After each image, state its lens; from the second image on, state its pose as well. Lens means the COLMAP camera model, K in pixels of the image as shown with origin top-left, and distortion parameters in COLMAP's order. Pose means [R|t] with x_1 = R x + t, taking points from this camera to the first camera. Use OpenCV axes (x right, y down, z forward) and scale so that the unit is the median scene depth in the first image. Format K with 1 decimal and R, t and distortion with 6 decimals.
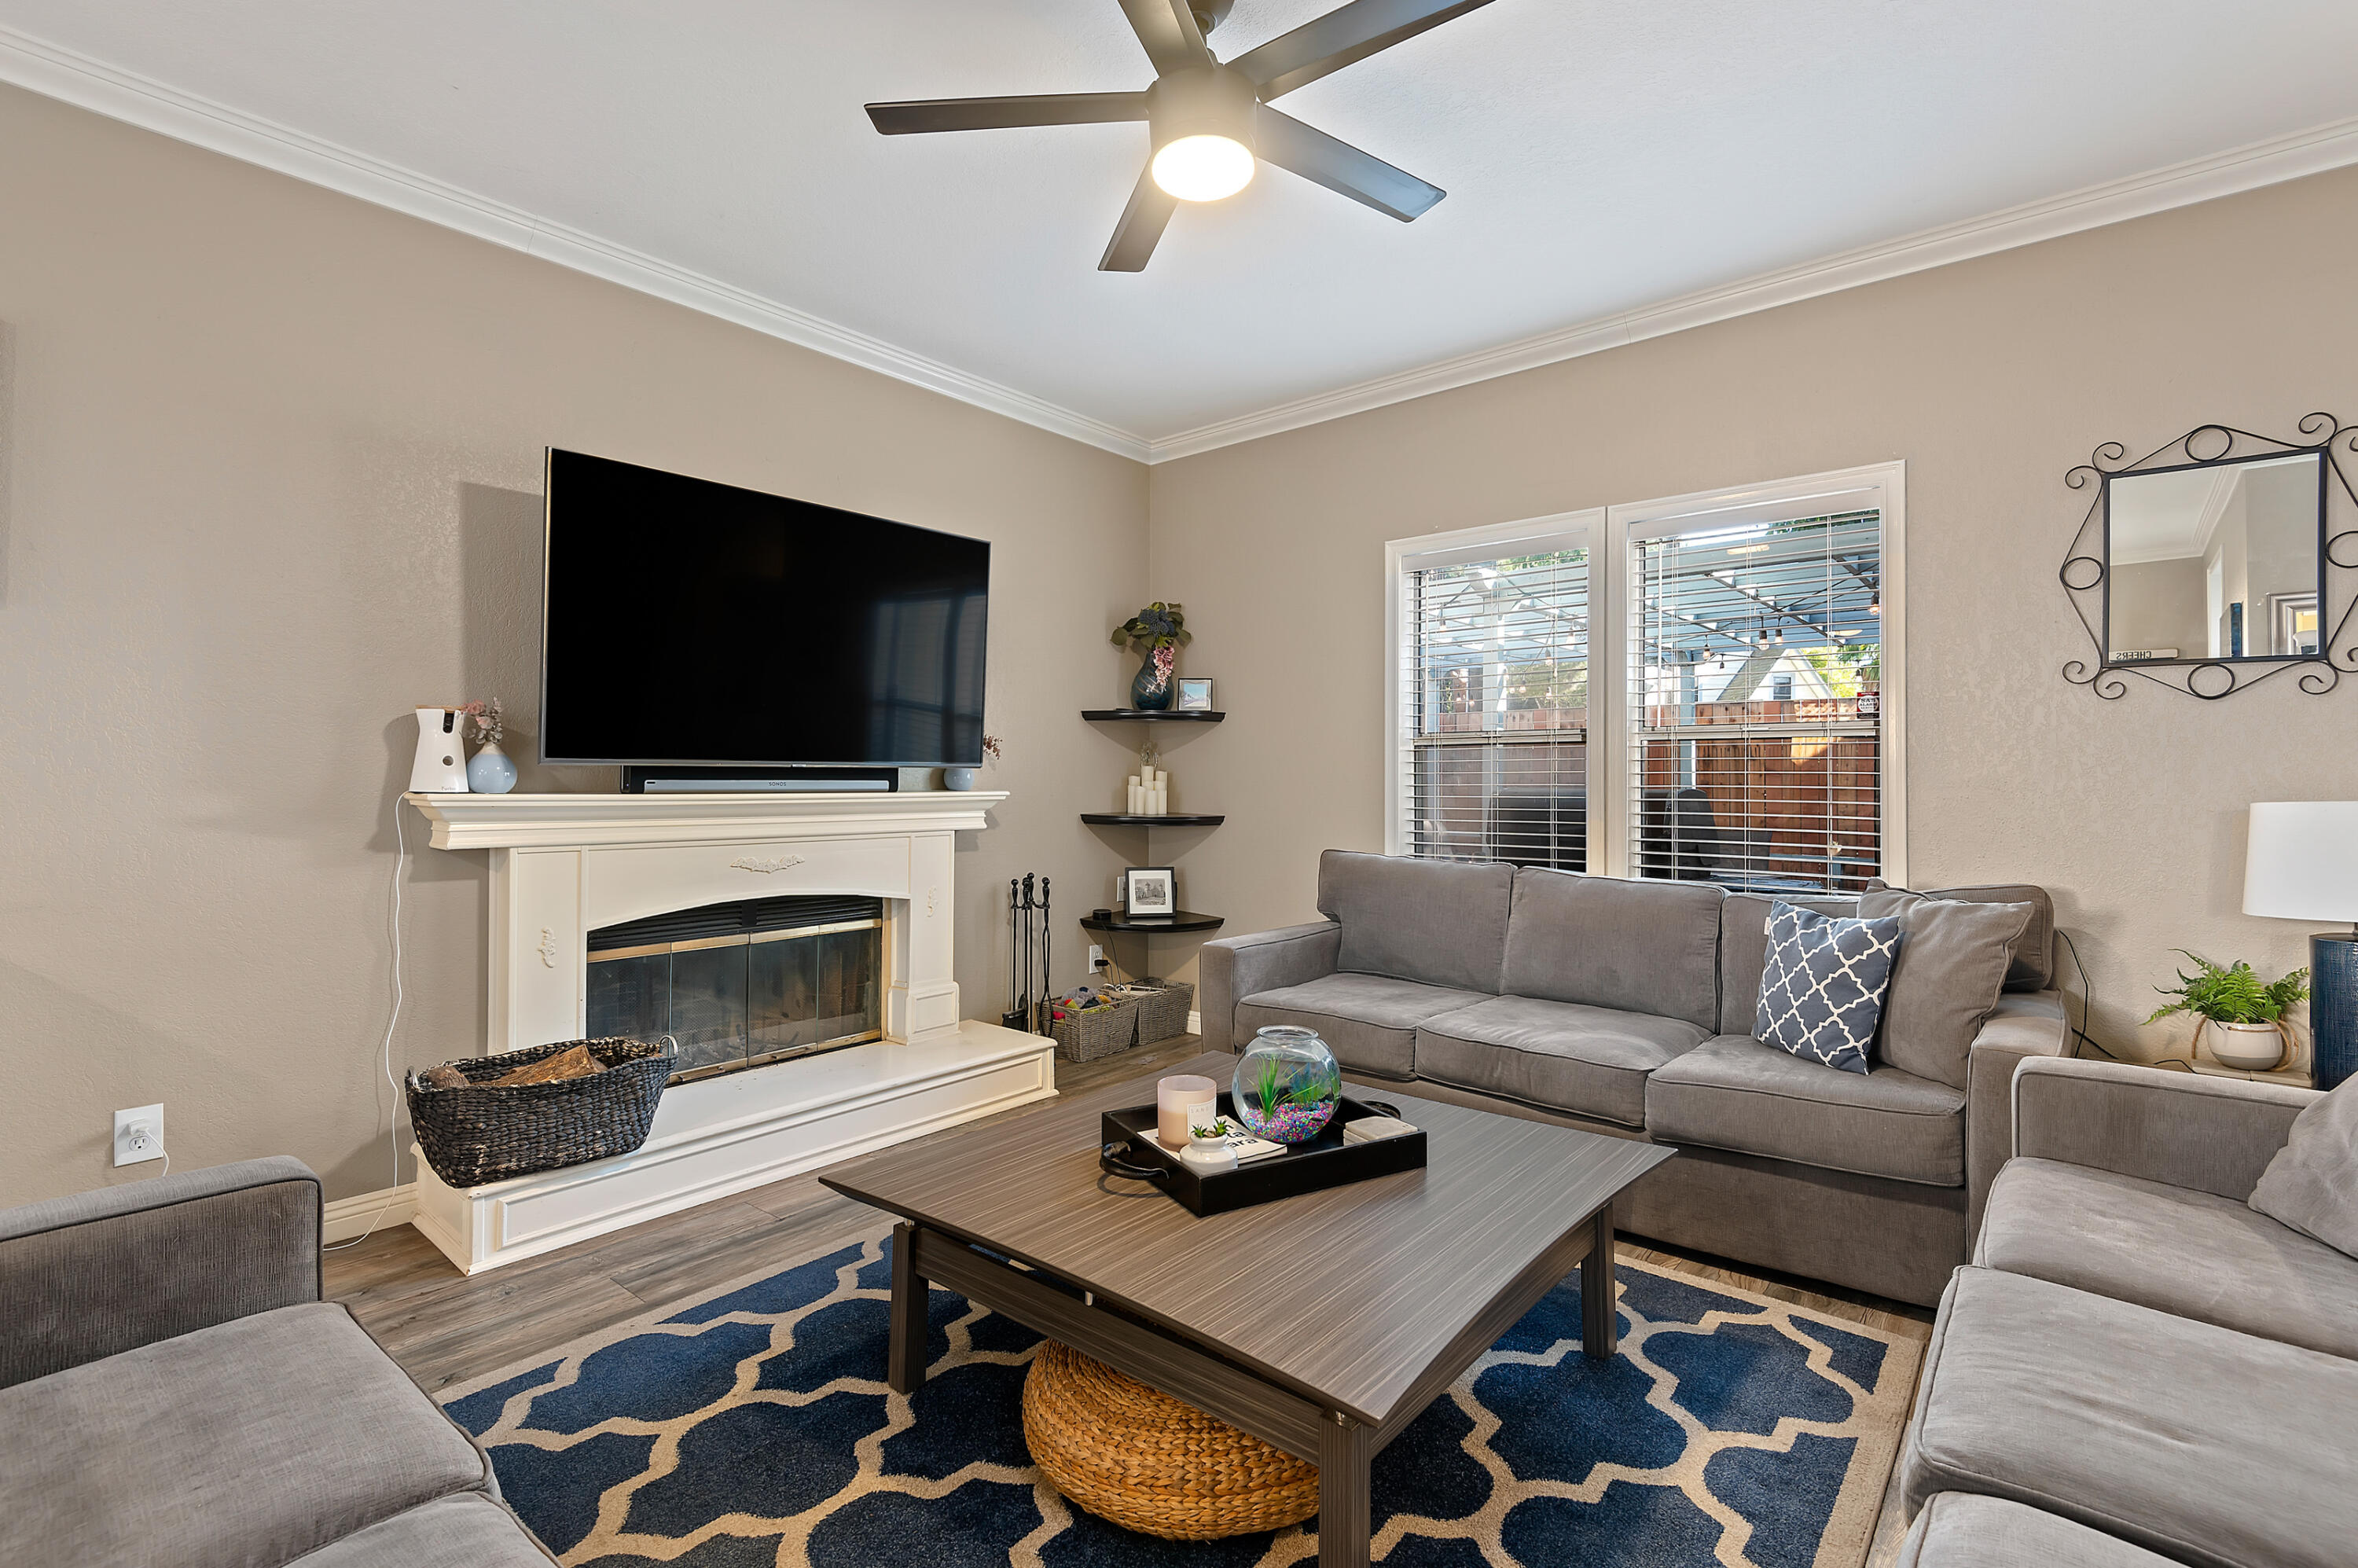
lens RADIAL K [[1090.3, 0, 1171.5], [0, 1090.3, 766.3], [0, 0, 1]] dist [0.005717, 0.000189]
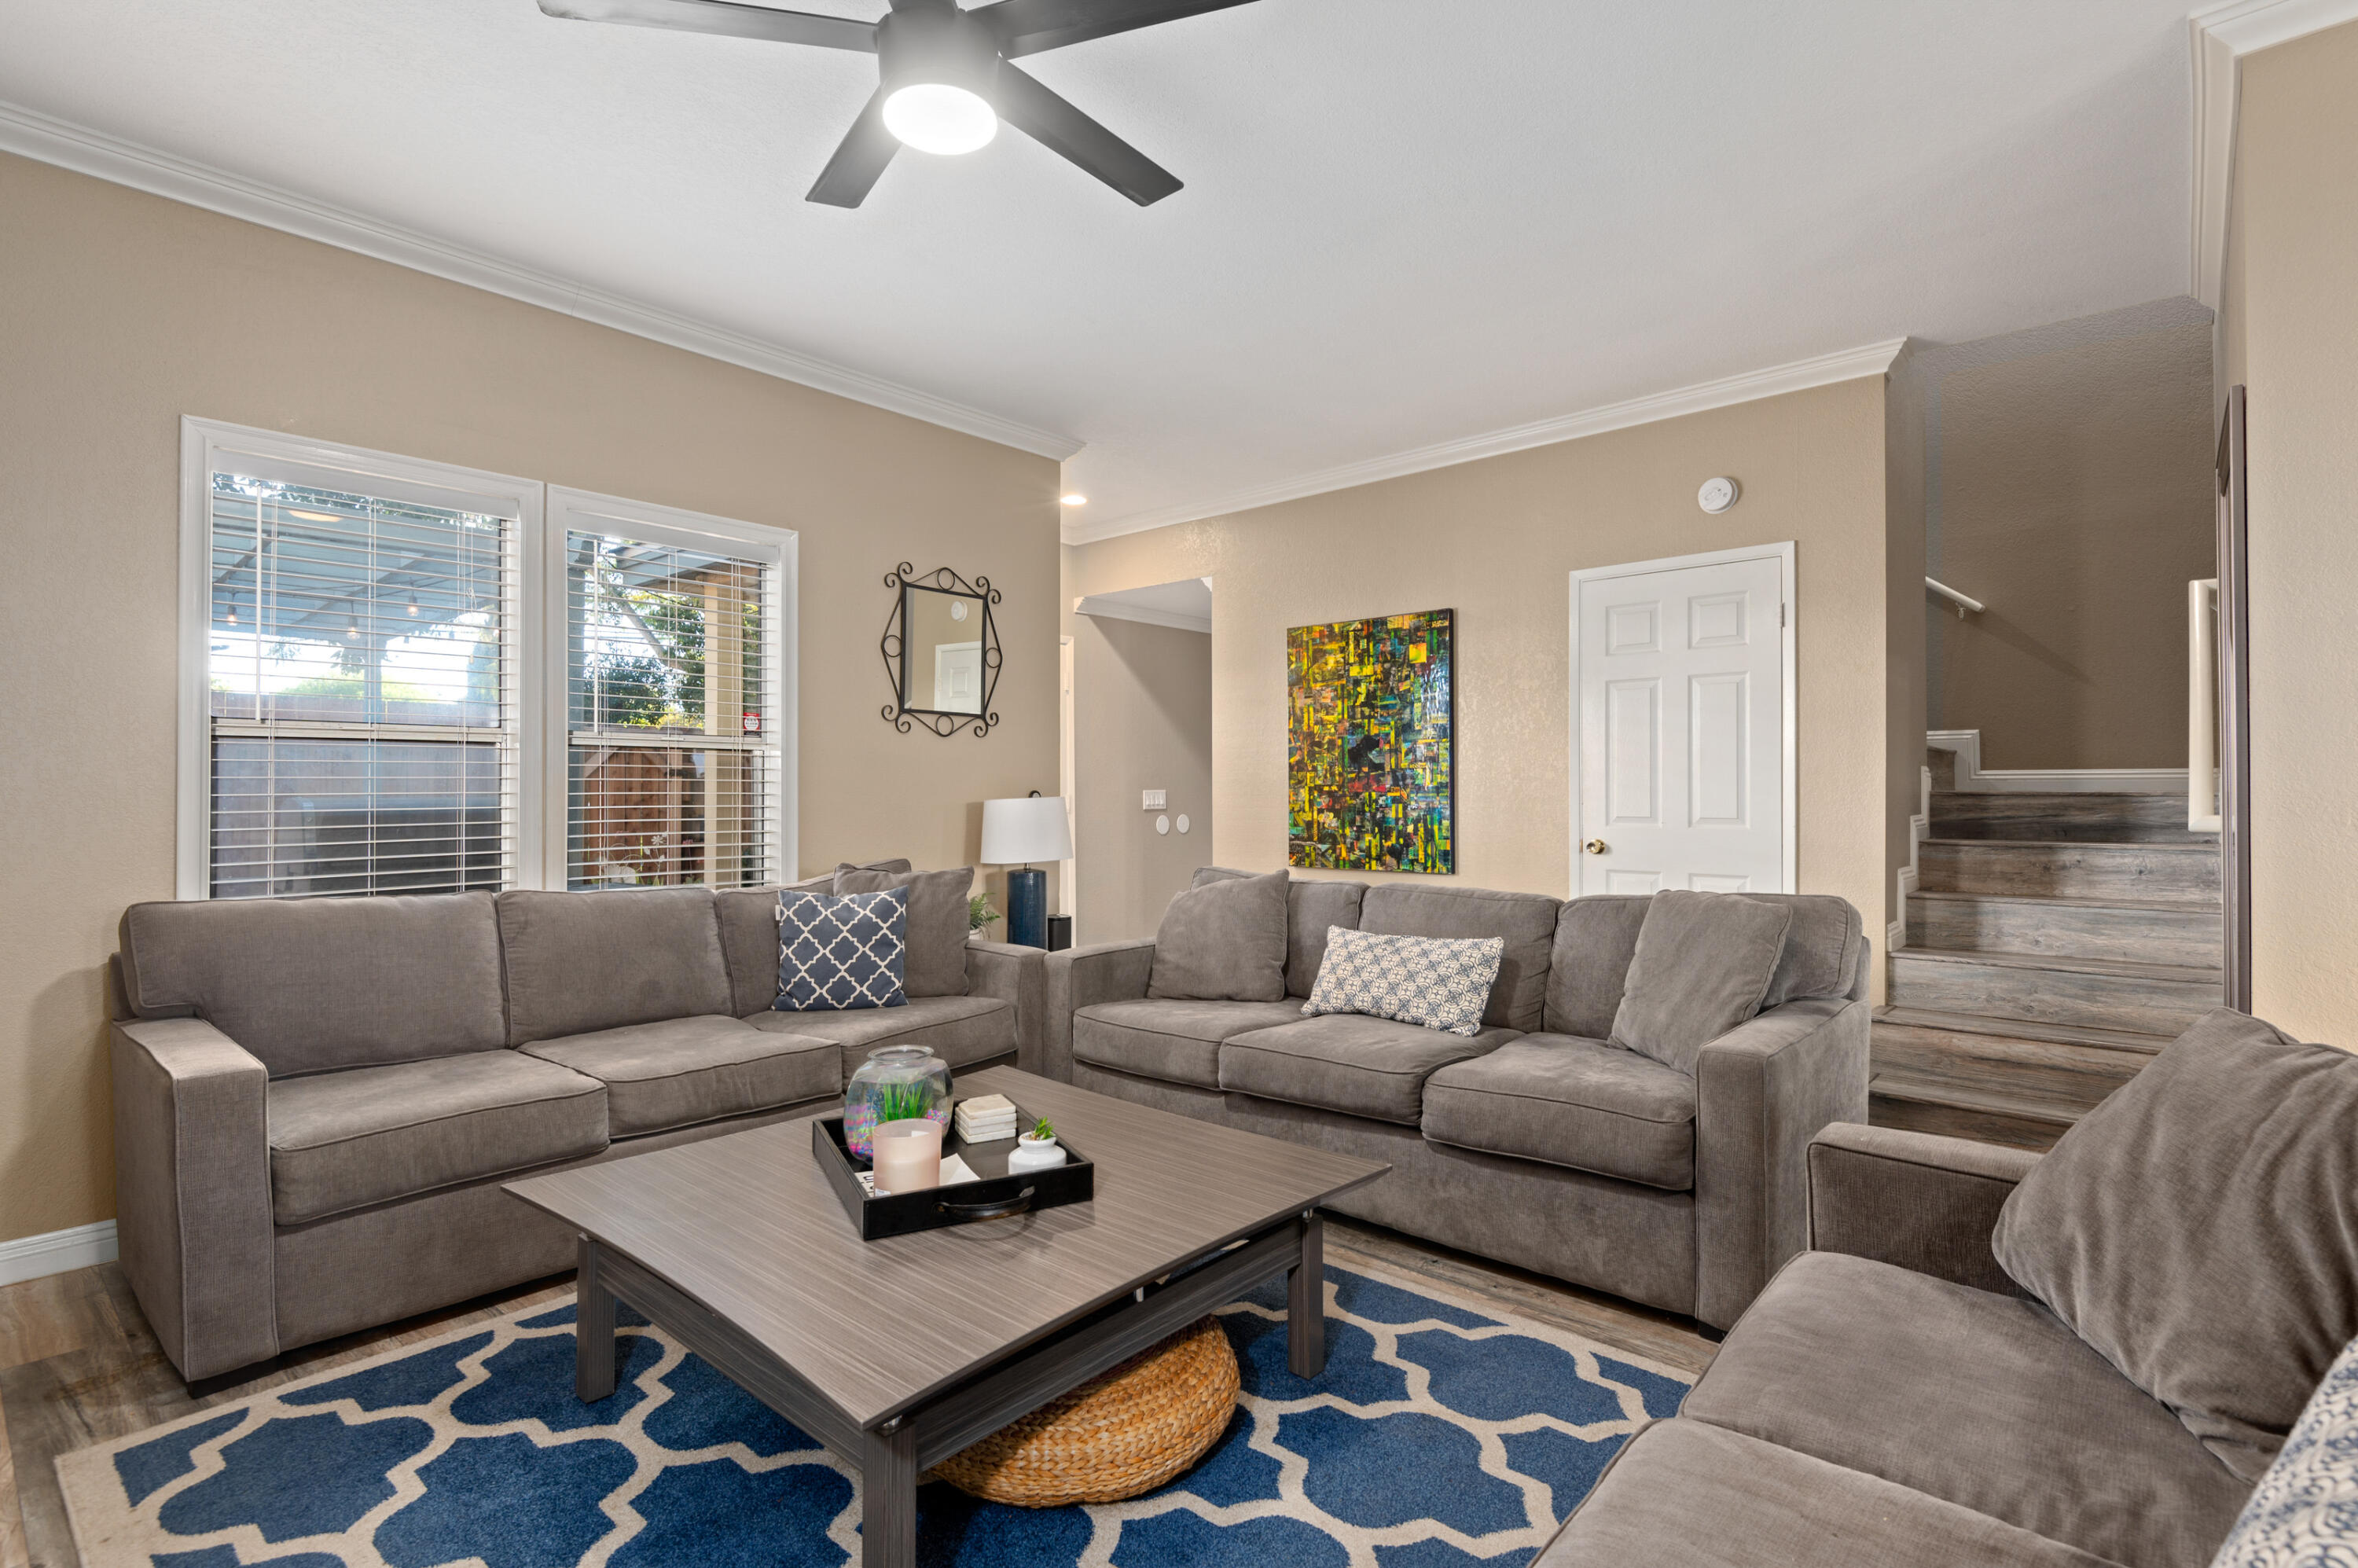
lens RADIAL K [[1132.0, 0, 1171.9], [0, 1132.0, 794.1], [0, 0, 1]] dist [-0.006122, -0.001132]
pose [[0.034317, -0.005138, 0.999398, -0.678626], [-0.008456, 0.999950, 0.005431, 0.011338], [-0.999375, -0.008637, 0.034272, 0.571916]]
